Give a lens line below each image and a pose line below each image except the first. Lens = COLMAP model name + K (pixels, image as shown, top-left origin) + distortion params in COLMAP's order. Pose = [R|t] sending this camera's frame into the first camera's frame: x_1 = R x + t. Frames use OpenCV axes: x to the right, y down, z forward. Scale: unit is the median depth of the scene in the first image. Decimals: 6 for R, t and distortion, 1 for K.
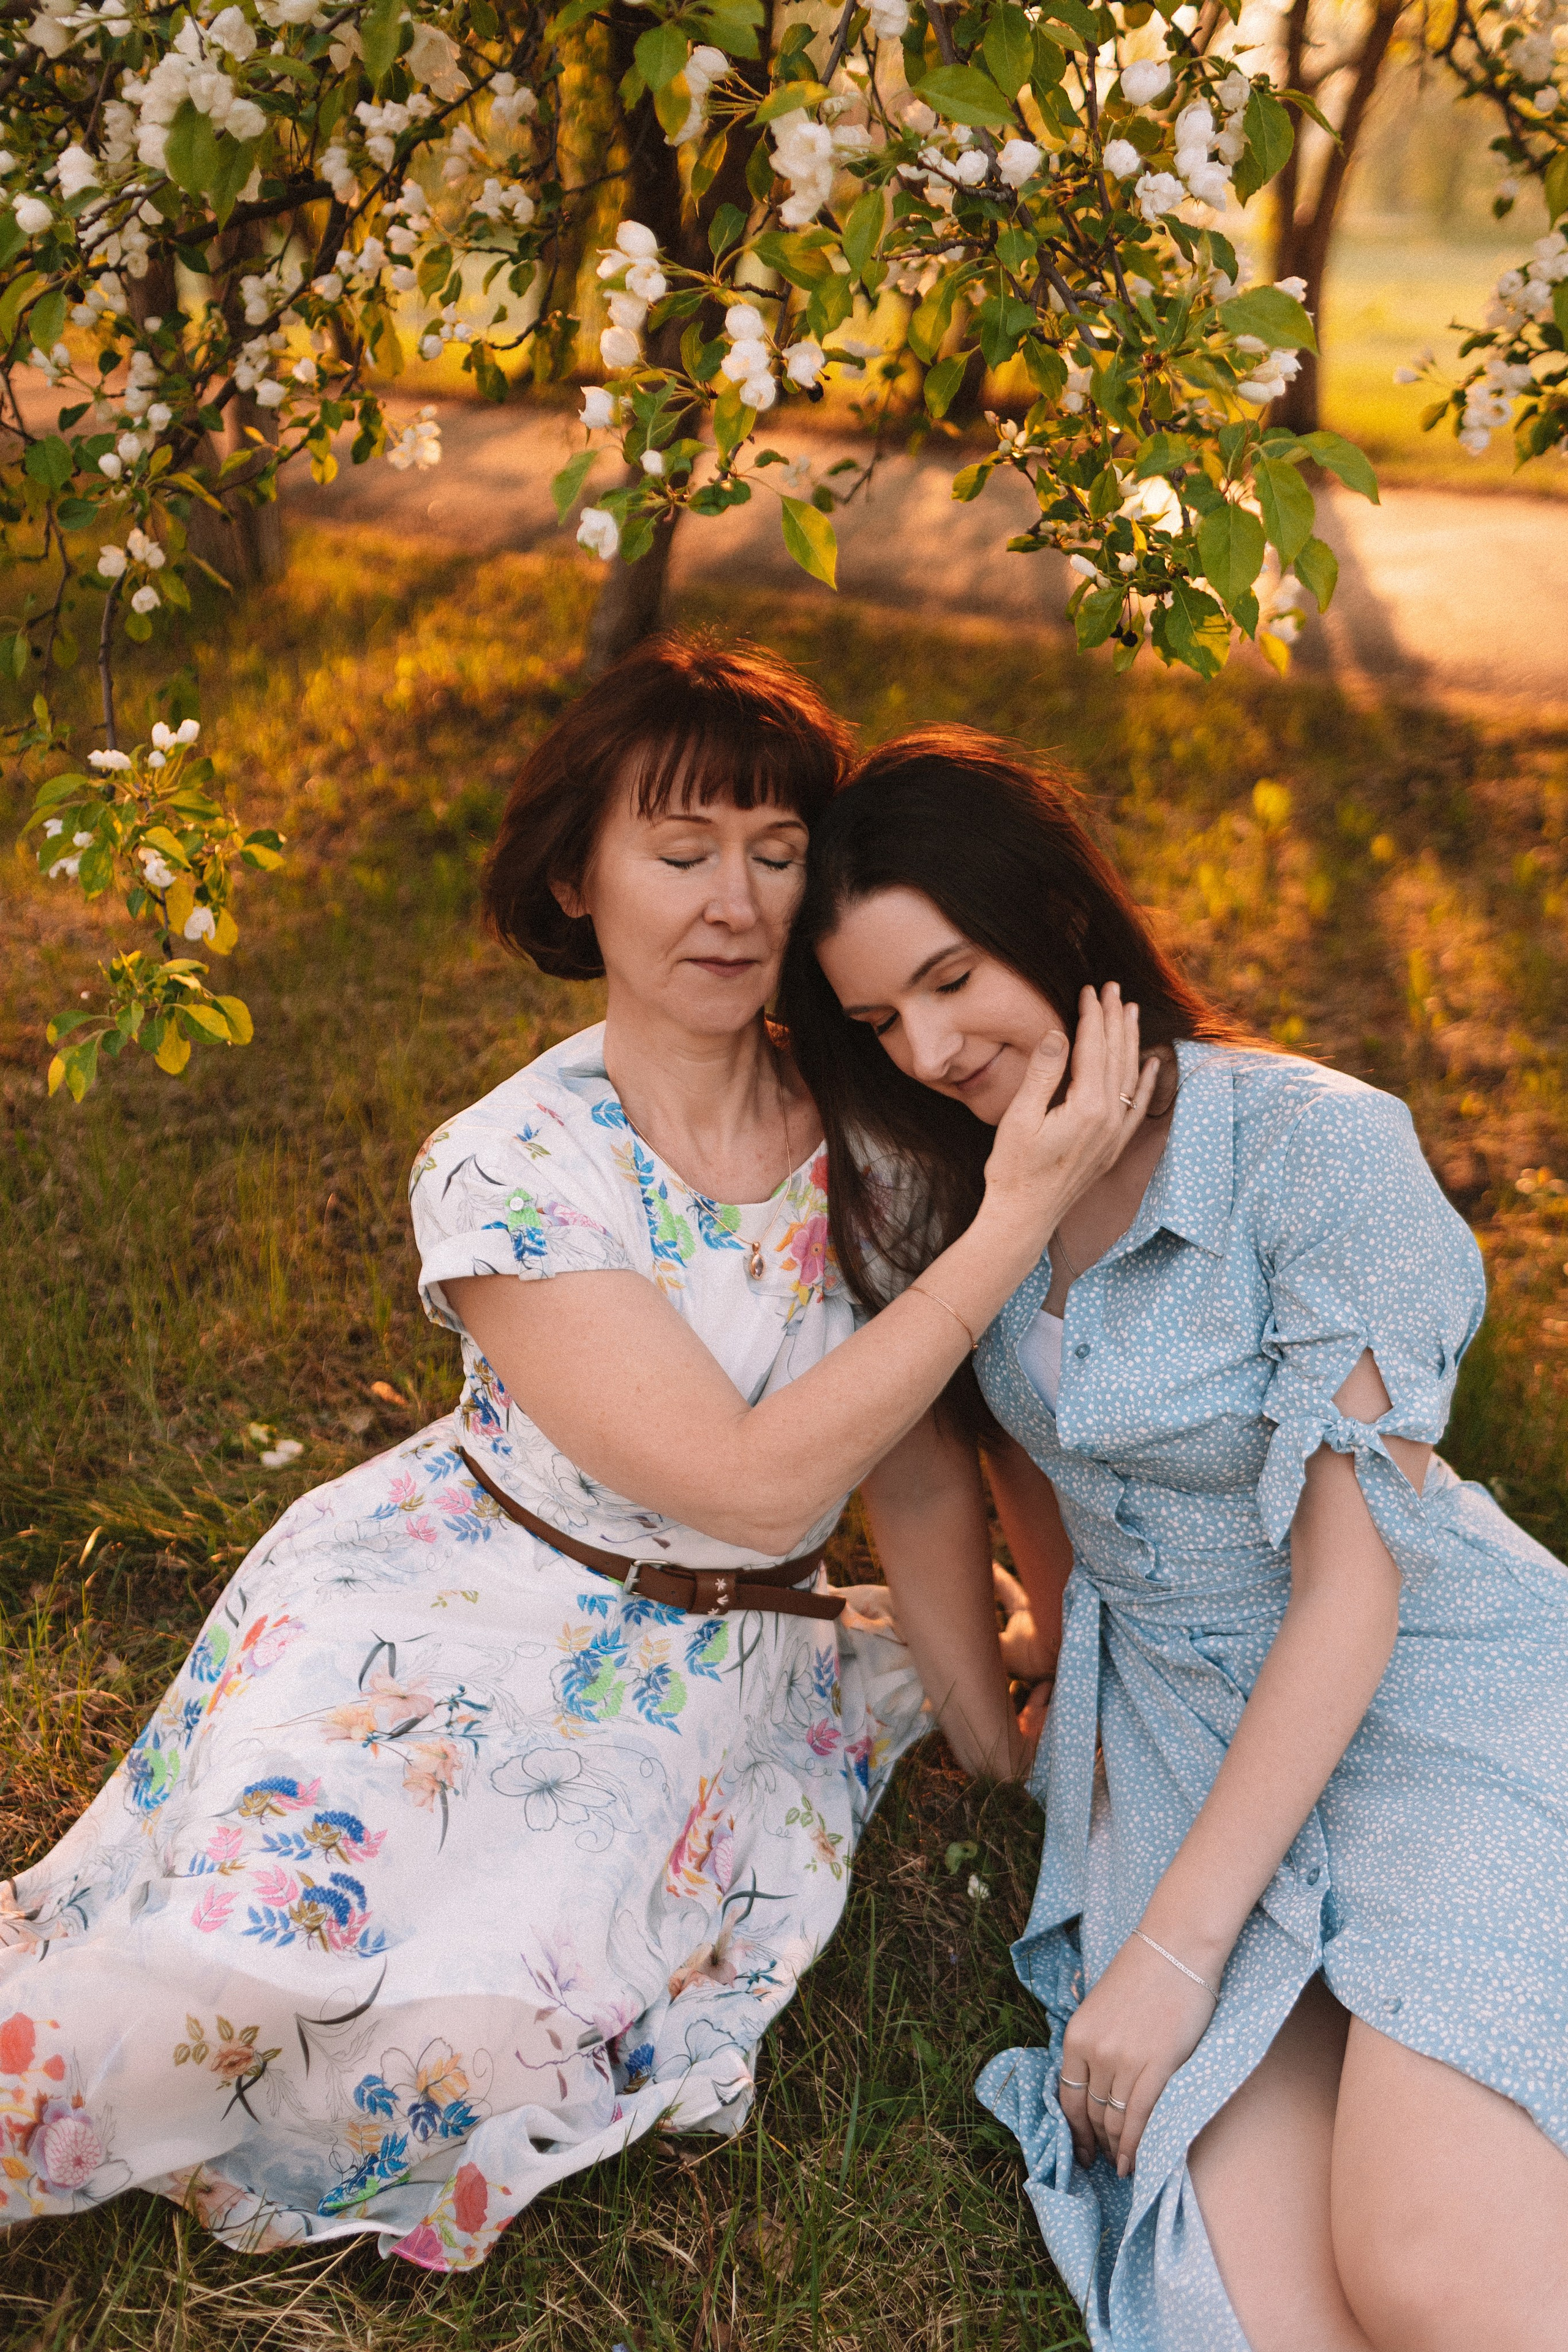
lens RADIAL K [[2235.9, 0, 781.5], [0, 2235.9, 1207.8], [0, 0, 1]] dist [-0.003782, 0.022475]
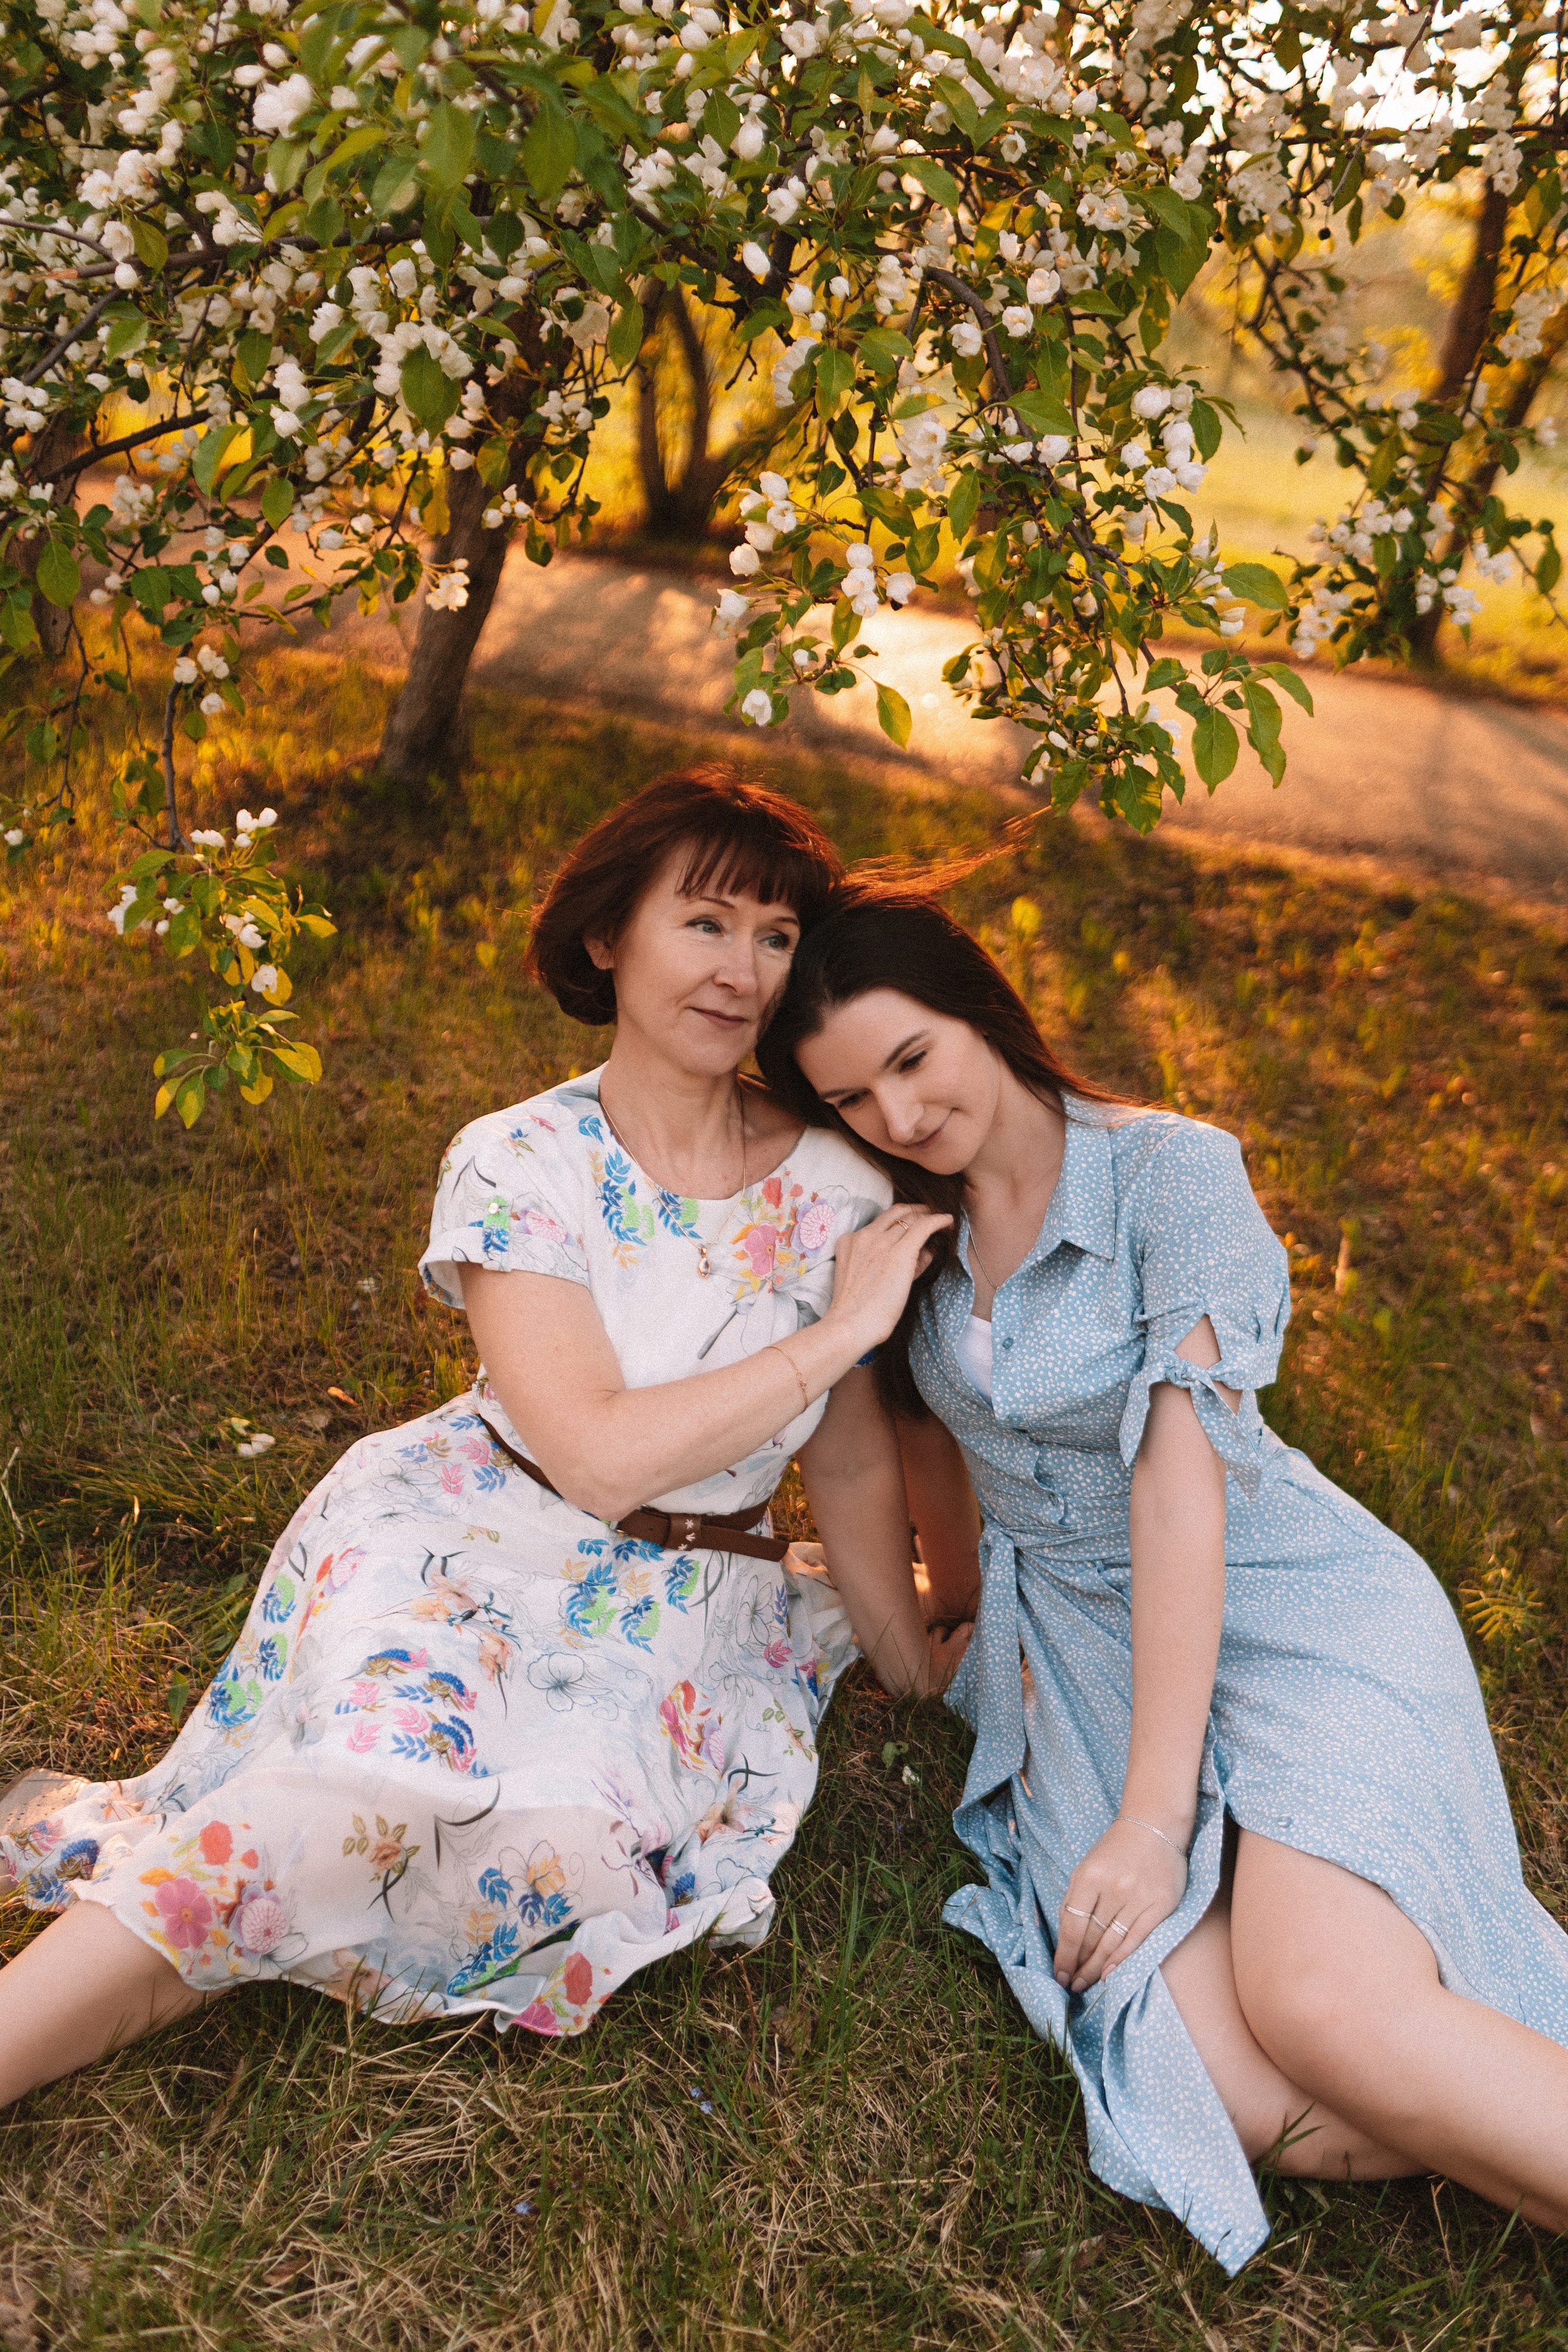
lens RADIAL K [[2261.8, 0, 736.8], [0, 2261.8, 1228.5], [0, 0, 1]] dist [0.015187, 0.005616]
pose [[0.989803, 0.026953, 0.139873, -0.182058], [-0.022006, 0.999080, -0.036798, 0.046044], [-0.140736, 0.033345, 0.989485, -0.230275]]
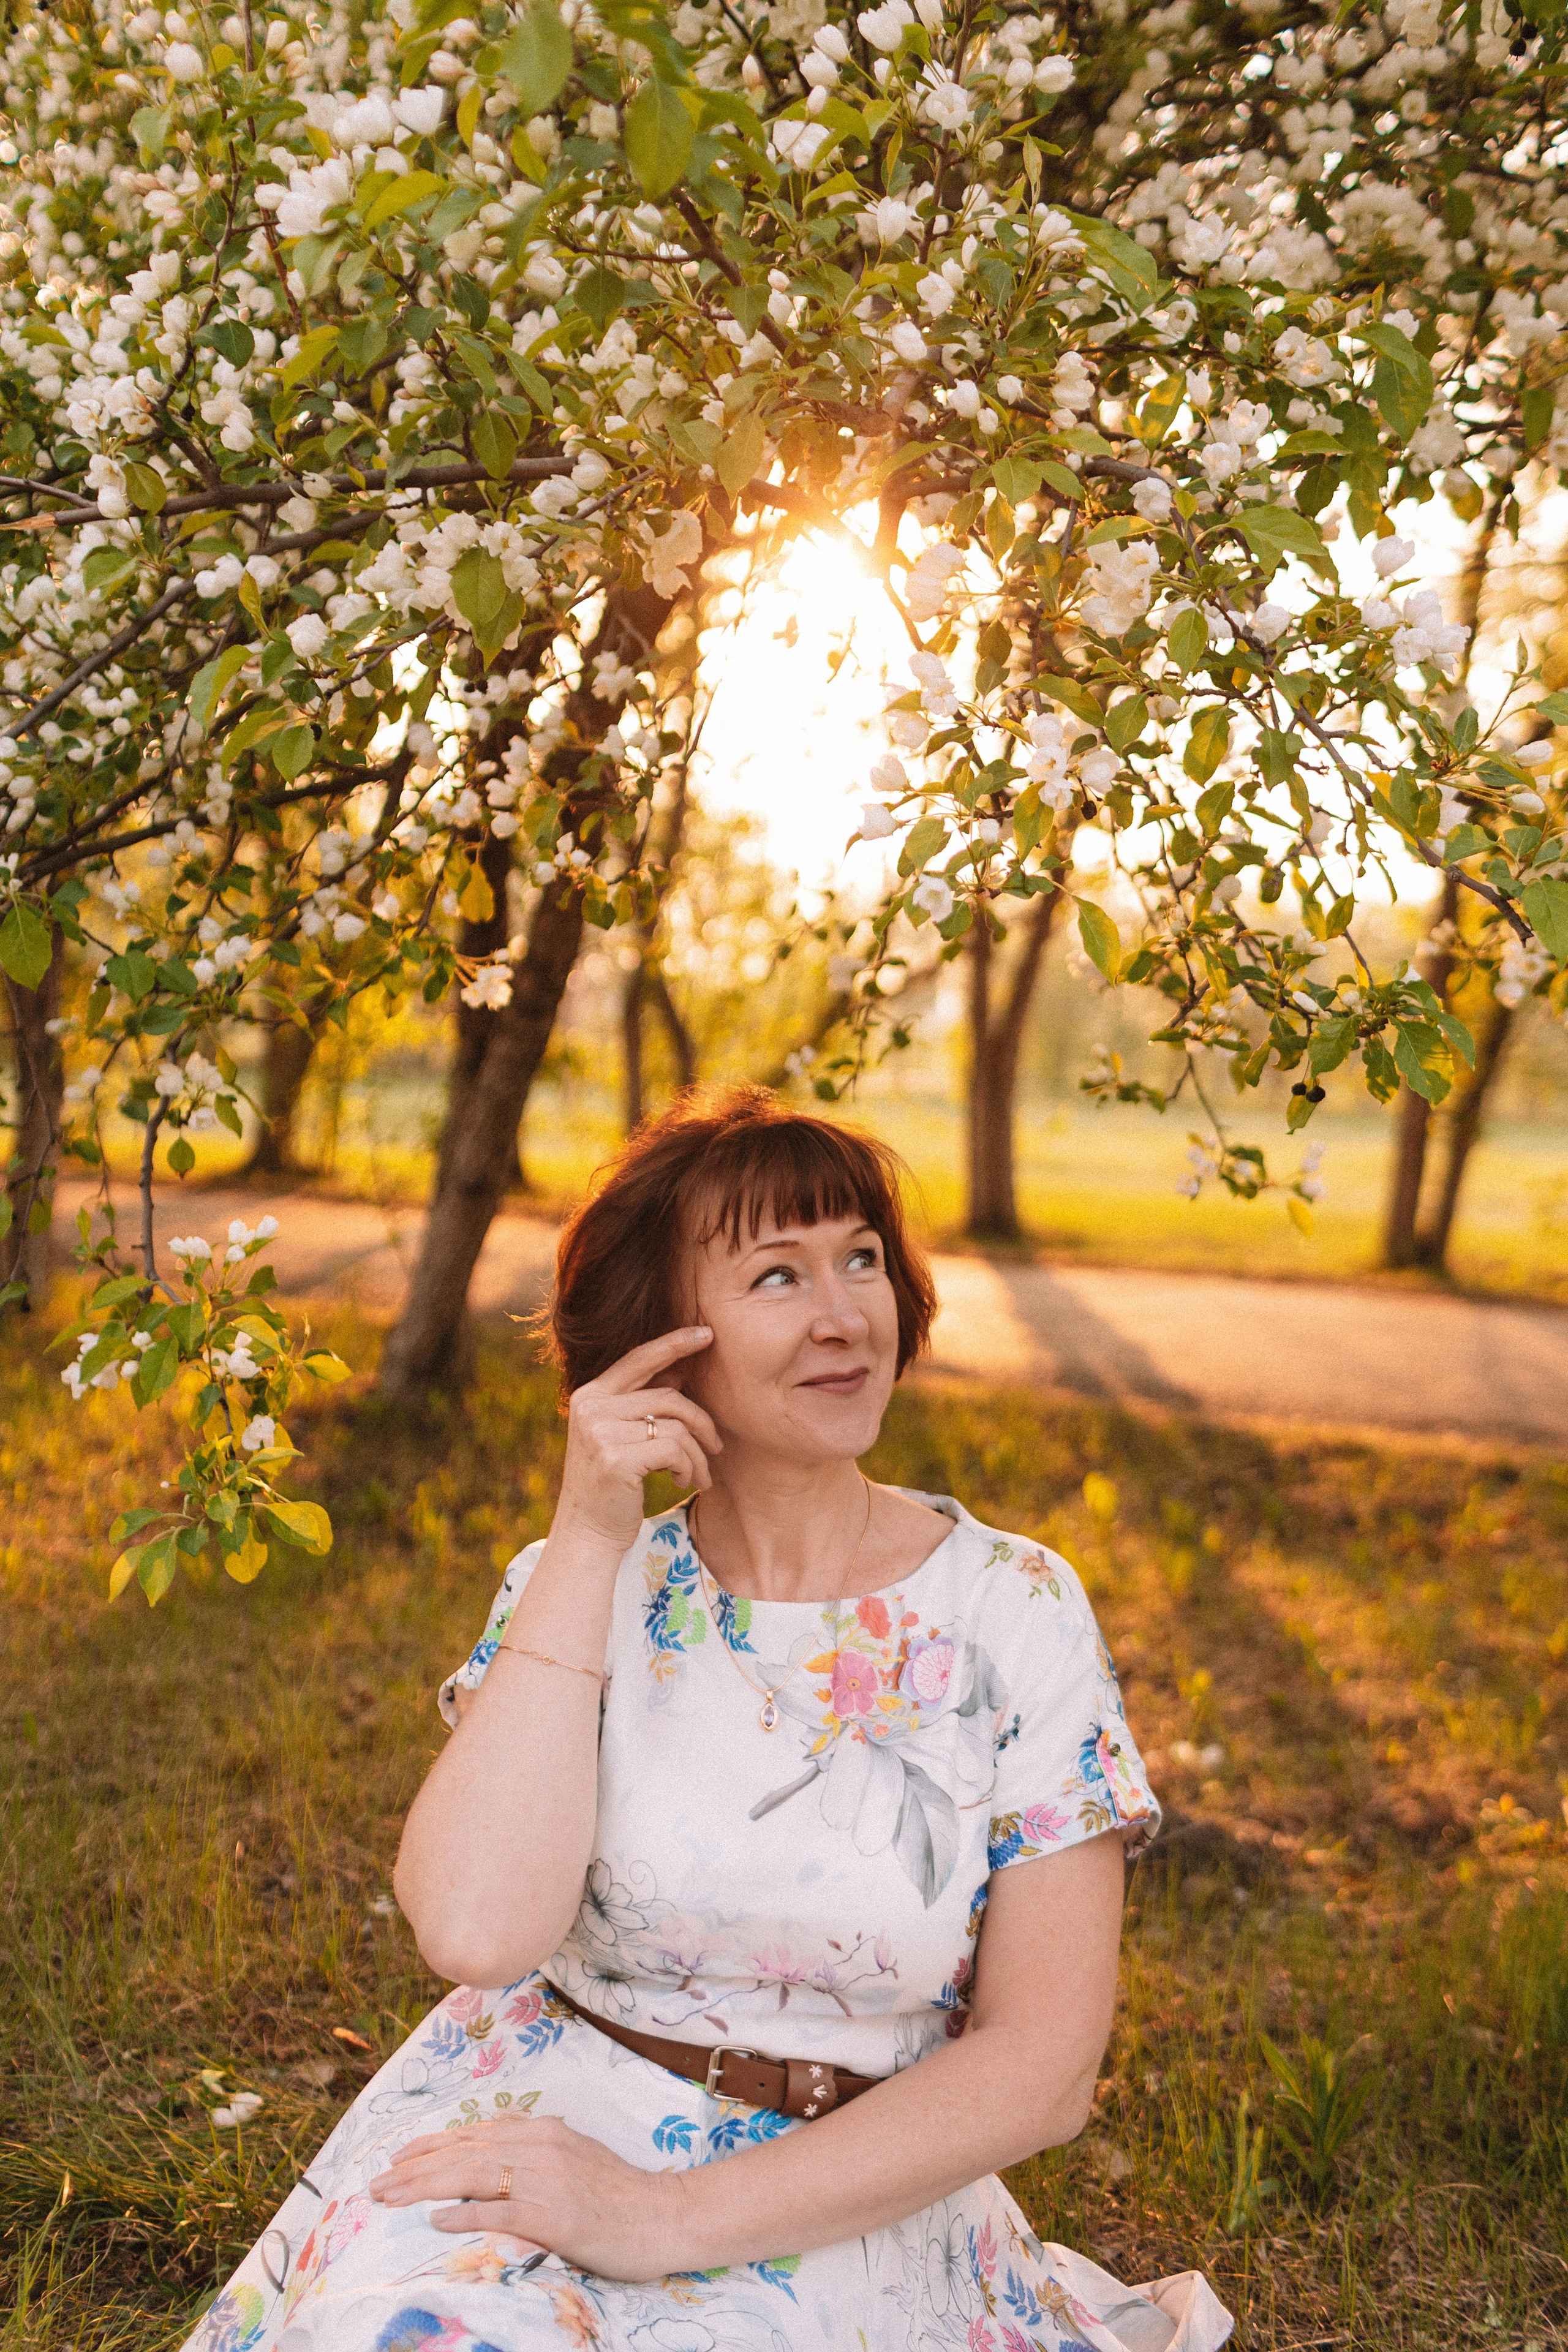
lens RADIAL K [[2261.8, 0, 736.8], [0, 2261.8, 1228.5], [0, 0, 1]] dist [0.015187, 0.005616]
pose [[0.989711, 0.021064, 0.141525, -0.206965], [0.030019, 0.936524, -0.349315, 0.130054], [-0.139900, 0.349969, 0.926256, 0.079124]]
